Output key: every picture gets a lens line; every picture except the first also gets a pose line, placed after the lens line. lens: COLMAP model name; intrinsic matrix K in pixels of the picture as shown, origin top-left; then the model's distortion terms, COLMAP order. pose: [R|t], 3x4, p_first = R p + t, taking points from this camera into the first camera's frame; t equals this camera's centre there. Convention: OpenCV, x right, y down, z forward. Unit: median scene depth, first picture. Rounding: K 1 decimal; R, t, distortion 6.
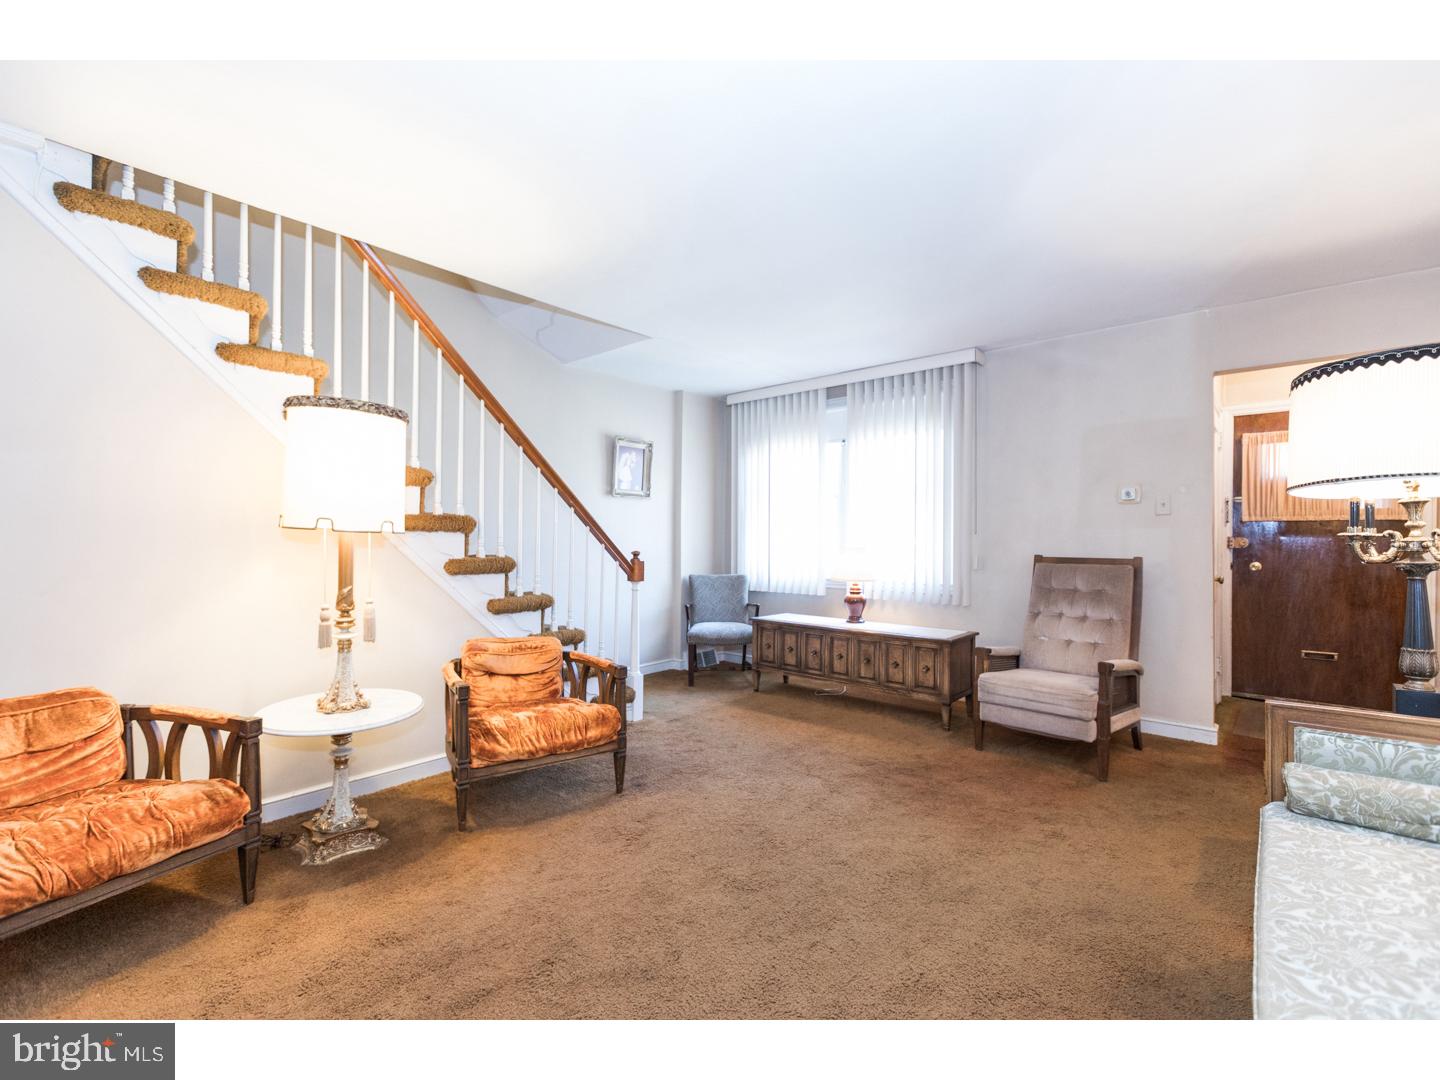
lens RADIAL K [[647.6, 0, 715.5], [0, 647.6, 539.2], [0, 0, 1]] dist [0.007119, -0.001985]
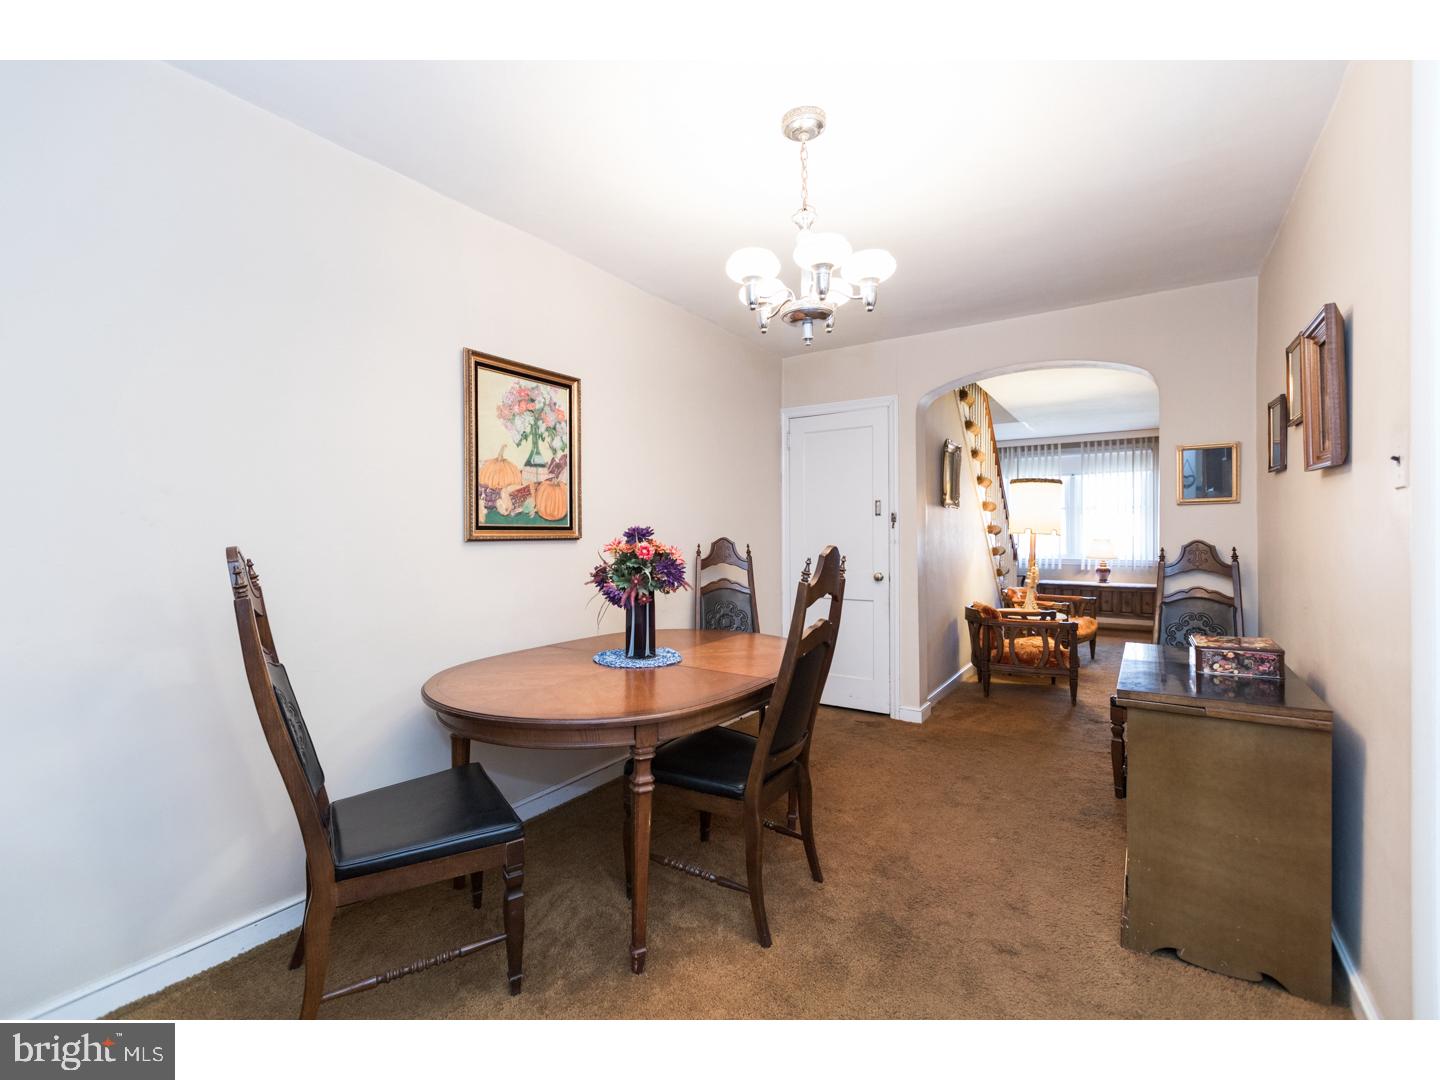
lens RADIAL K [[647.6, 0, 722.9], [0, 647.6, 519.0], [0, 0, 1]] dist [0.007119, -0.001985]
pose [[0.988481, -0.004455, 0.151281, -1.043039], [0.007347, 0.999801, -0.018559, -0.016432], [-0.151168, 0.019457, 0.988317, -0.552892]]
